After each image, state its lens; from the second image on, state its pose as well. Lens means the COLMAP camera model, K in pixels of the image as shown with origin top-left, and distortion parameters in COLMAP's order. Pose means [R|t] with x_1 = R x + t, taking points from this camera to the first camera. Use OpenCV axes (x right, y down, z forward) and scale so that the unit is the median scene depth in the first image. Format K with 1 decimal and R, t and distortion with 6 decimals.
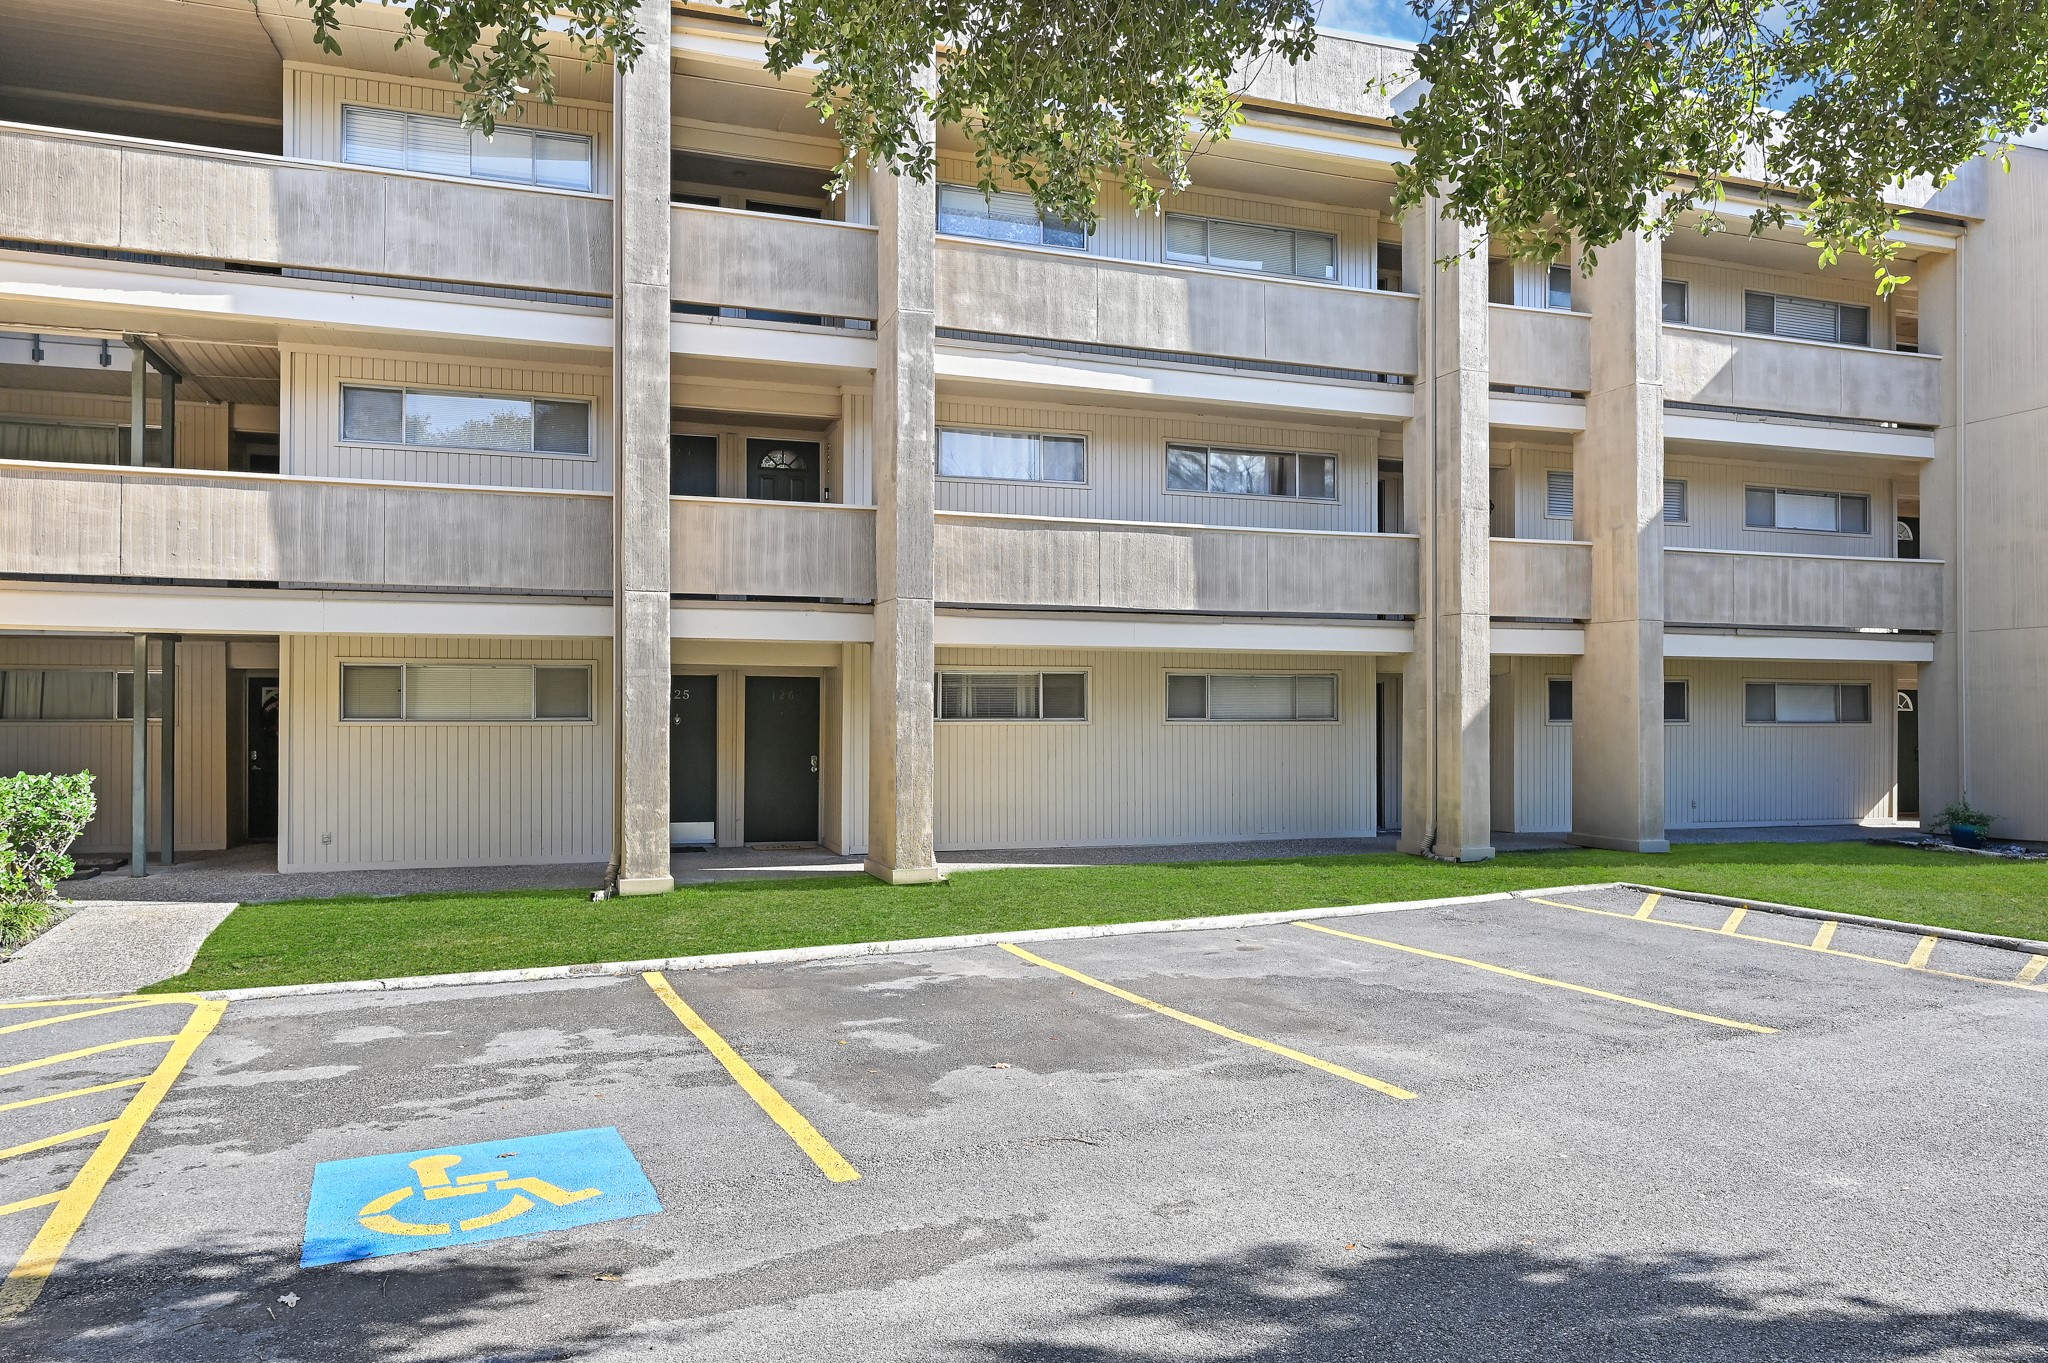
lens RADIAL K [[1420.4, 0, 1012.5], [0, 1420.4, 681.8], [0, 0, 1]] dist [-0.012391, -0.000886]
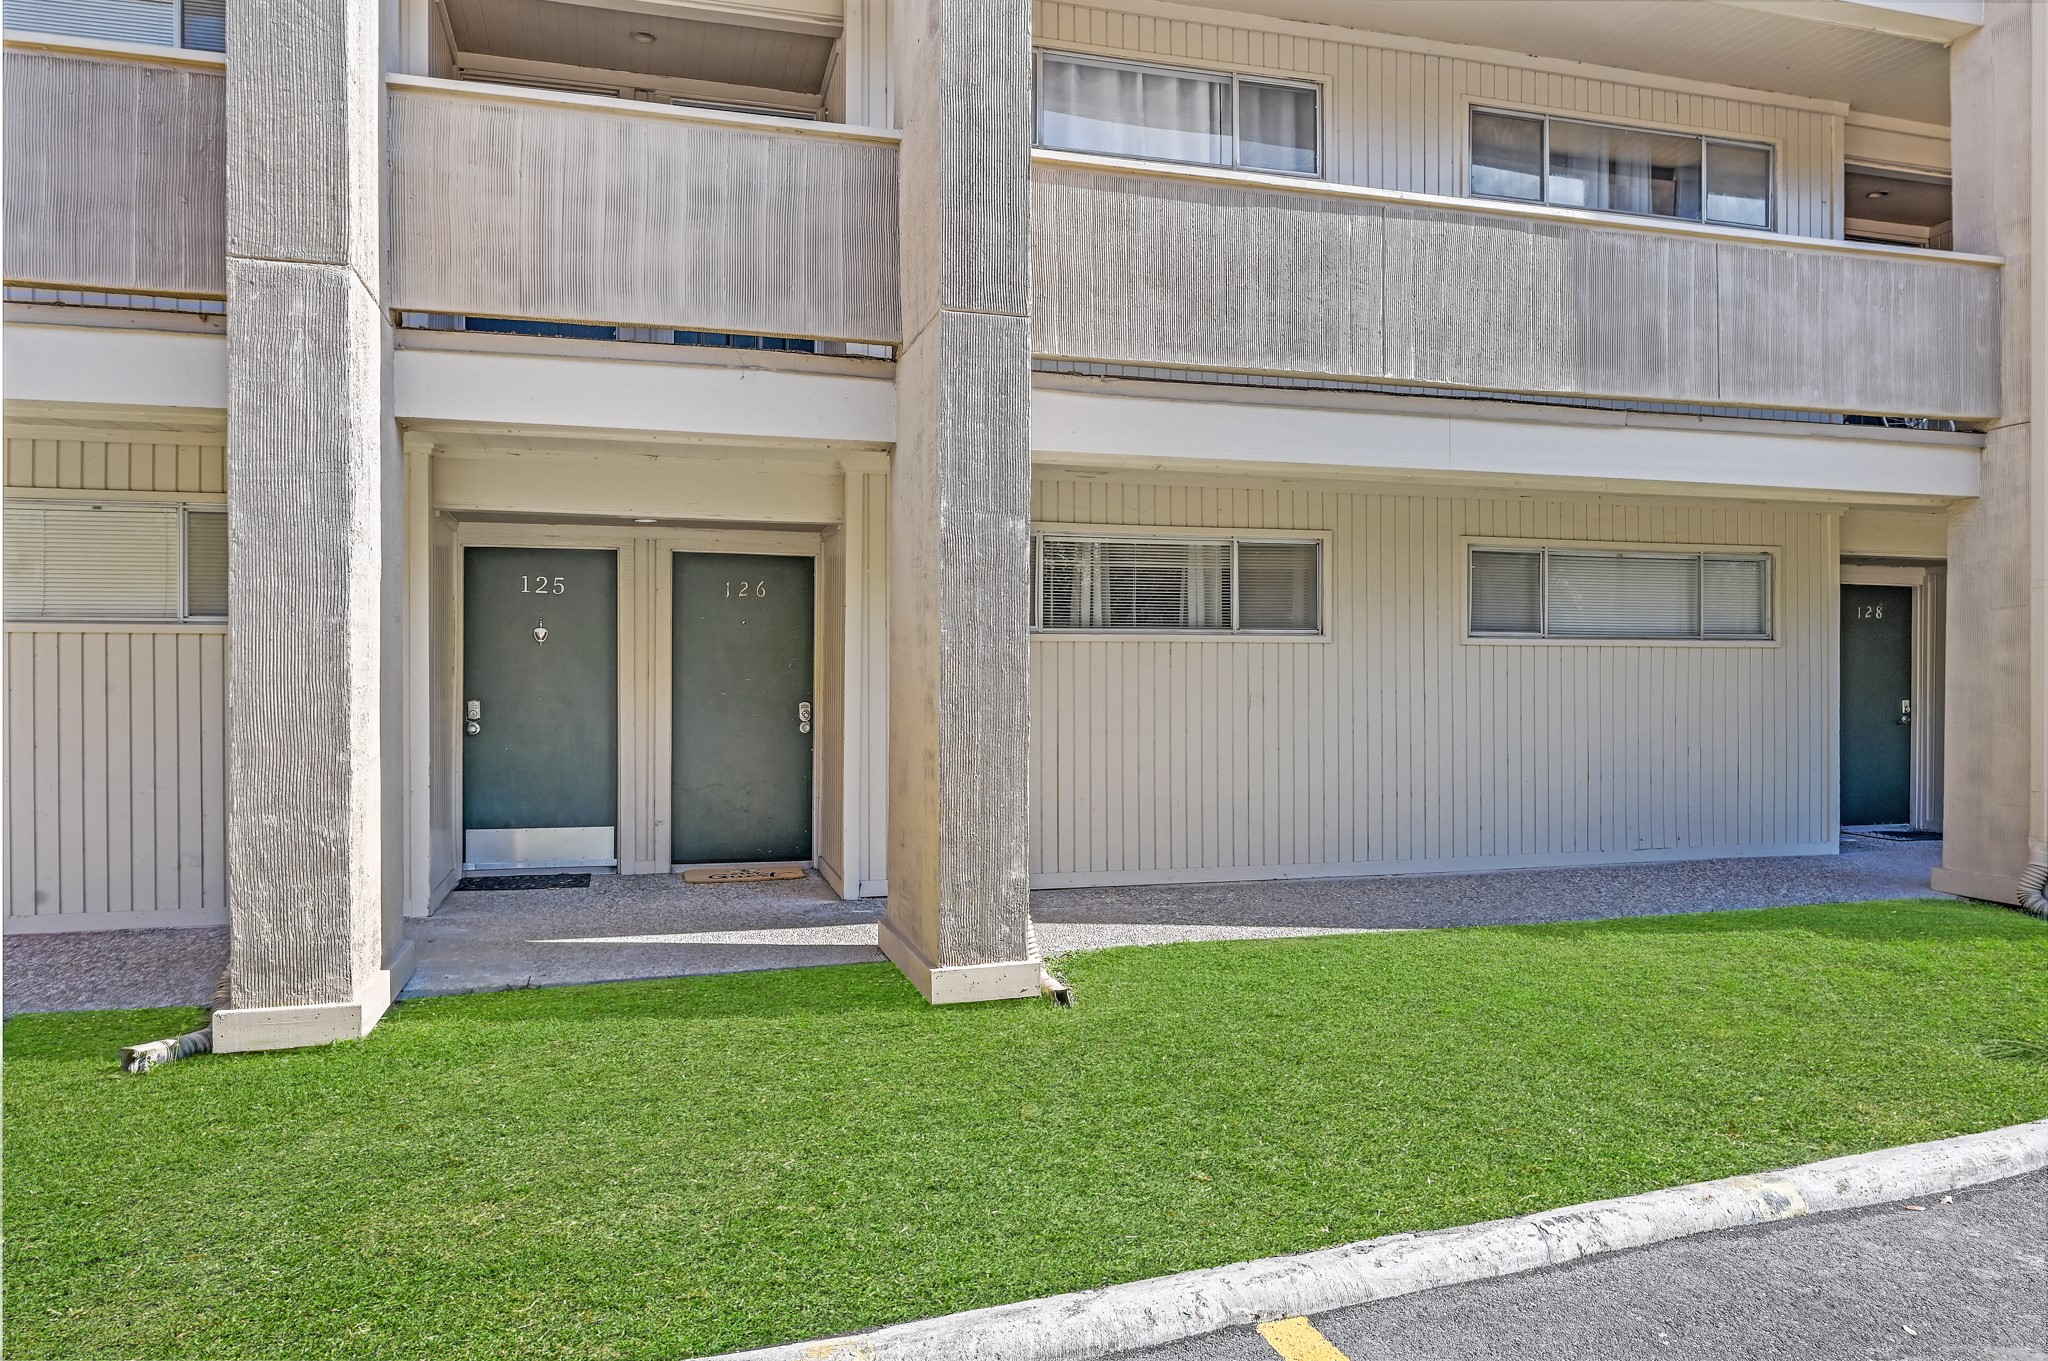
lens RADIAL K [[1418.4, 0, 1027.9], [0, 1418.4, 680.8], [0, 0, 1]] dist [0.006420, 0.000789]
pose [[0.998776, -0.001139, -0.049446, -0.030861], [0.002295, 0.999725, 0.023328, 0.033498], [0.049405, -0.023413, 0.998504, 0.501766]]
